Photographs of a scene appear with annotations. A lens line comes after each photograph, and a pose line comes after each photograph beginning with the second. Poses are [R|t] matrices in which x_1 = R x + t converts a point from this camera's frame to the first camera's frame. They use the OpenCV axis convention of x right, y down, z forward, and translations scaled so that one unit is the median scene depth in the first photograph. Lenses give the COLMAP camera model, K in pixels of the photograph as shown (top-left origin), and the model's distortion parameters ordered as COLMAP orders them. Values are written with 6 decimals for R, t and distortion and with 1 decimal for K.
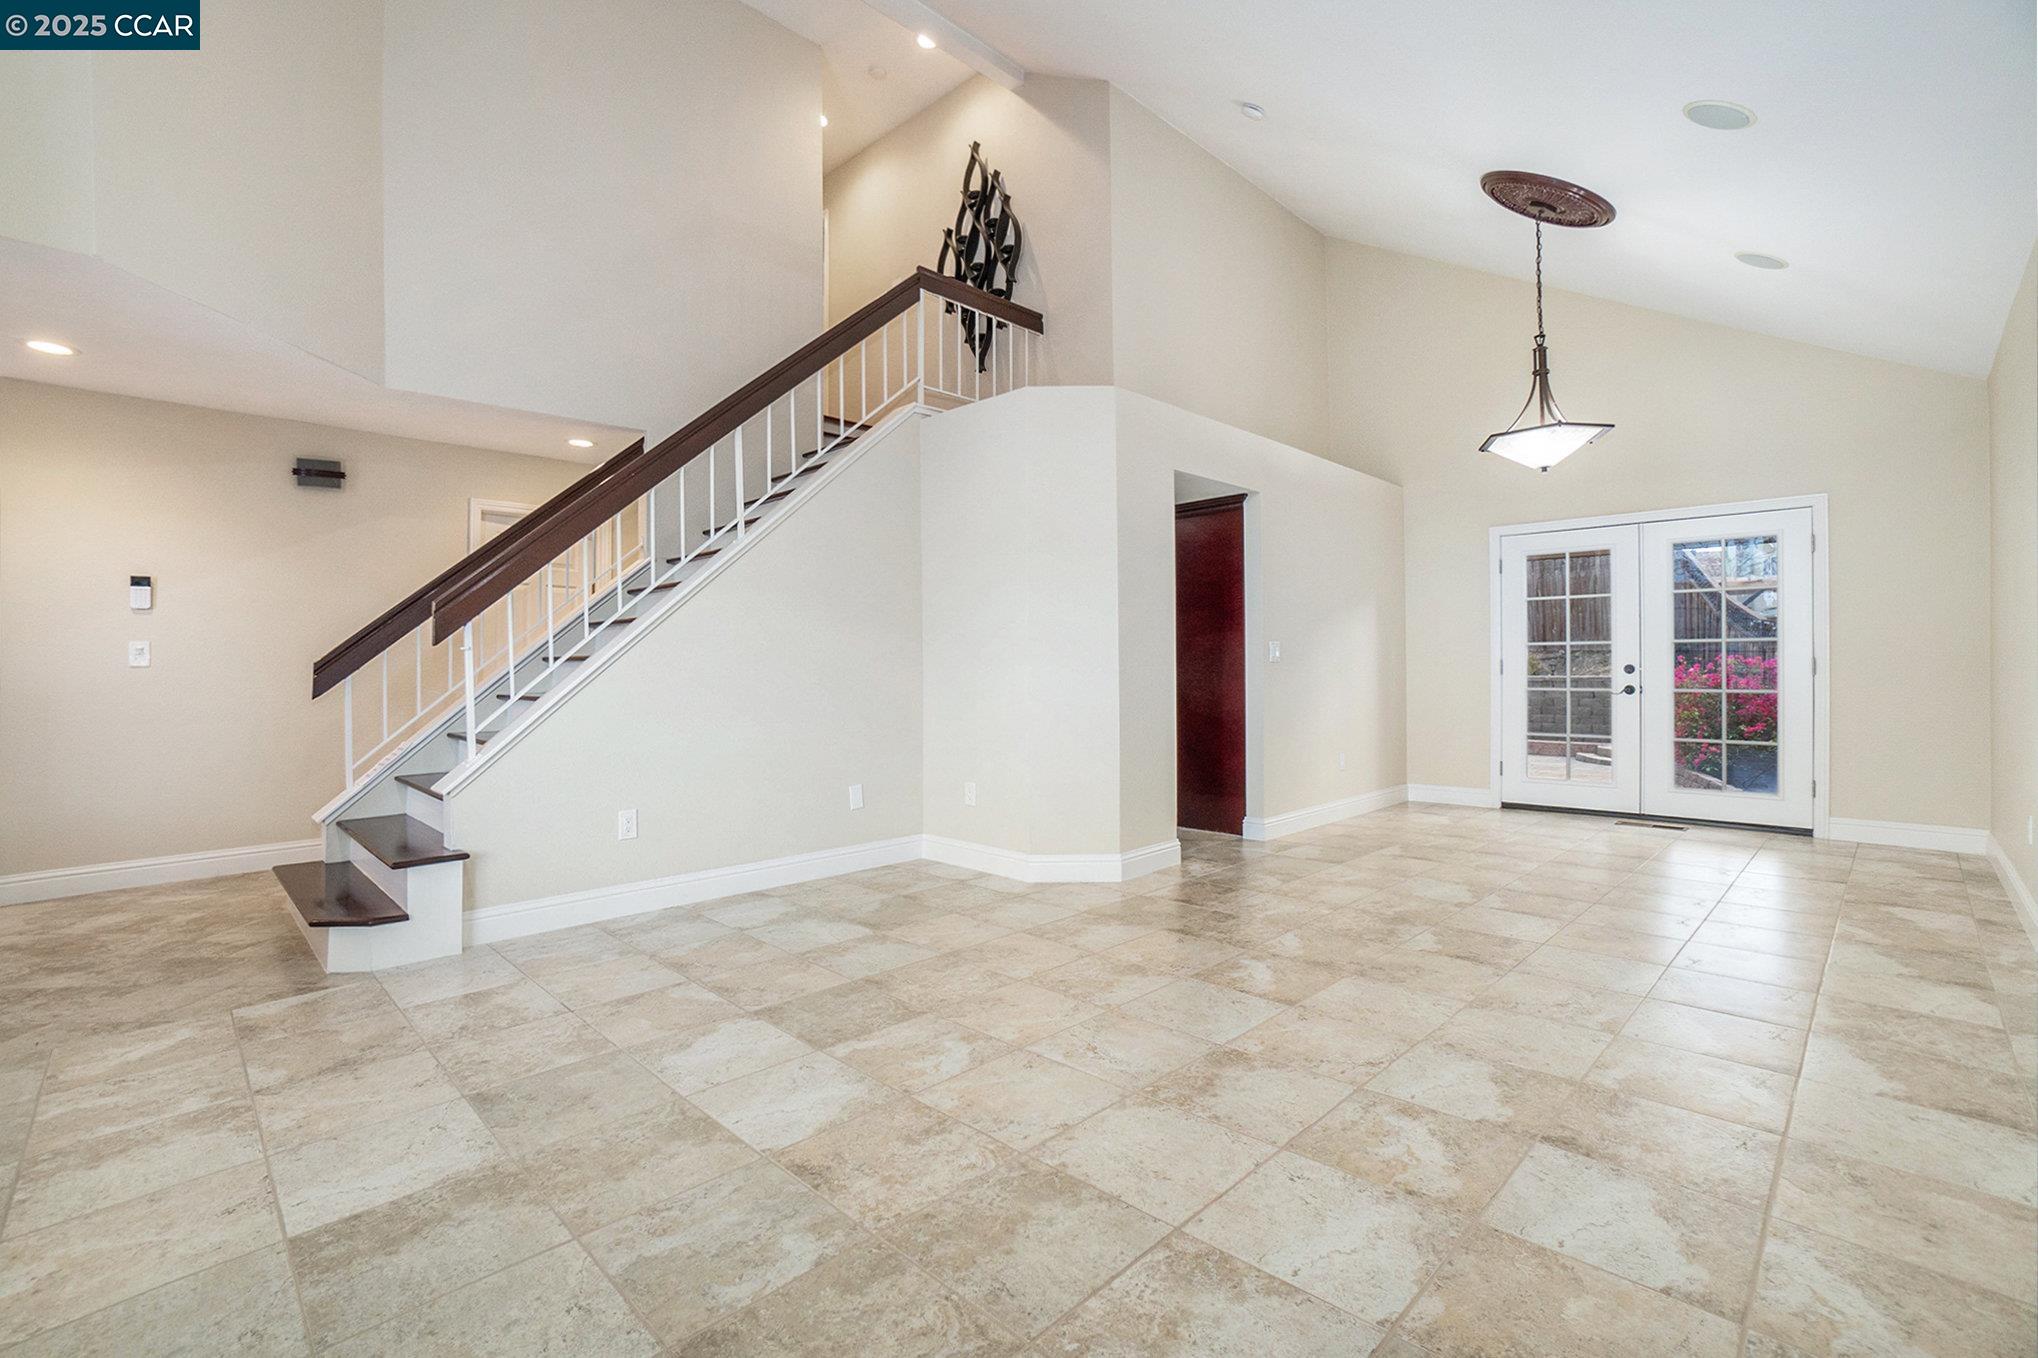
lens RADIAL K [[894.9, 0, 1019.0], [0, 894.9, 679.0], [0, 0, 1]] dist [-0.046174, 0.024877]
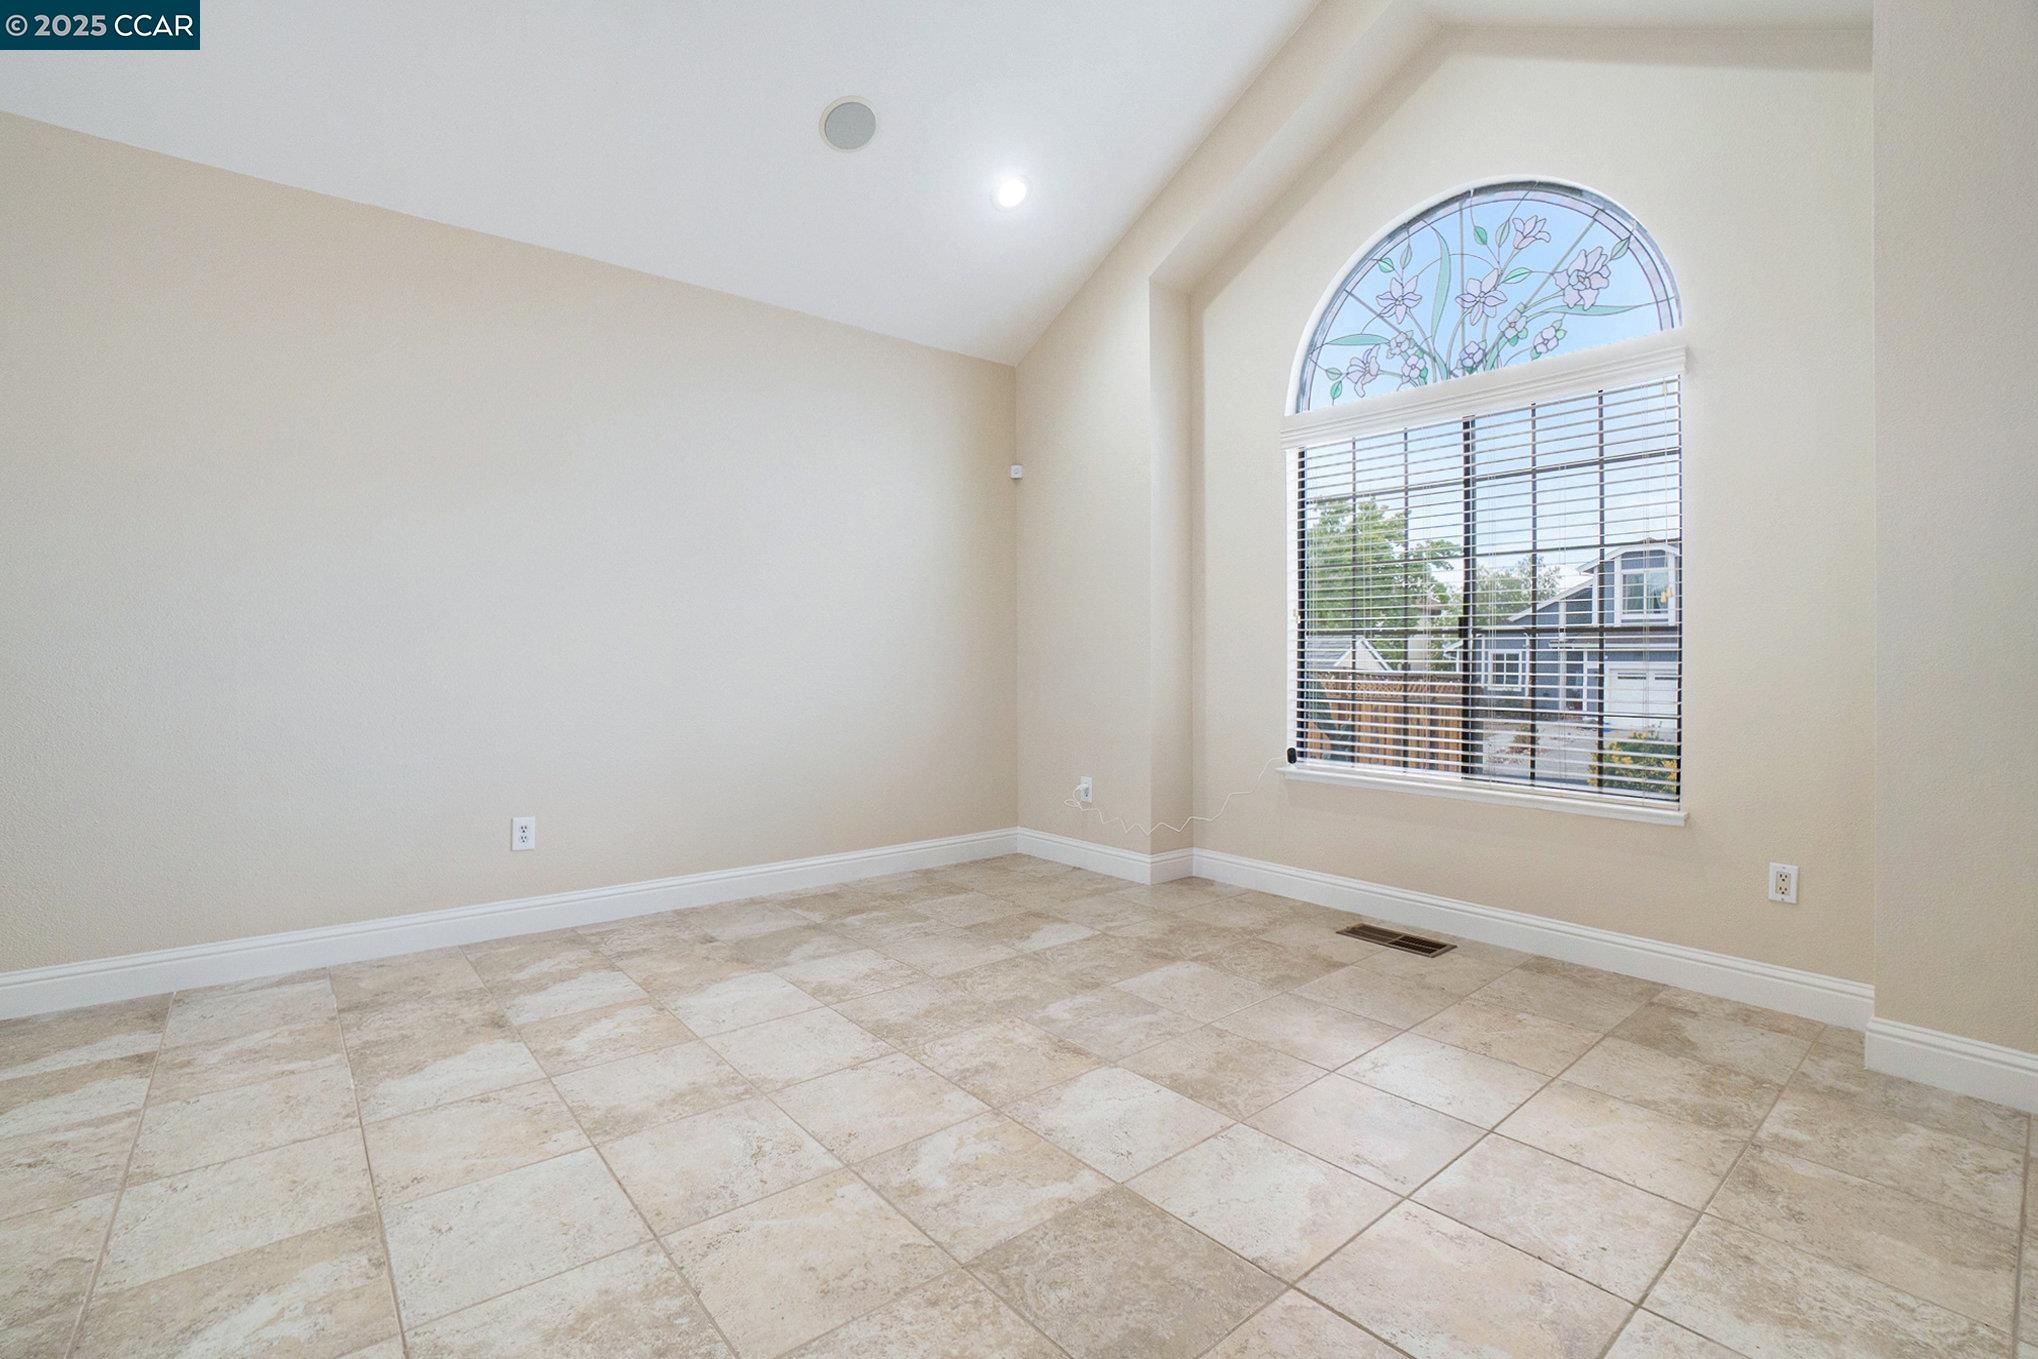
lens RADIAL K [[894.9, 0, 1019.0], [0, 894.9, 679.5], [0, 0, 1]] dist [-0.046174, 0.024877]
pose [[-0.996578, 0.008337, 0.082236, -0.237004], [0.011195, 0.999347, 0.034356, -0.019568], [-0.081896, 0.035159, -0.996021, 1.962632]]
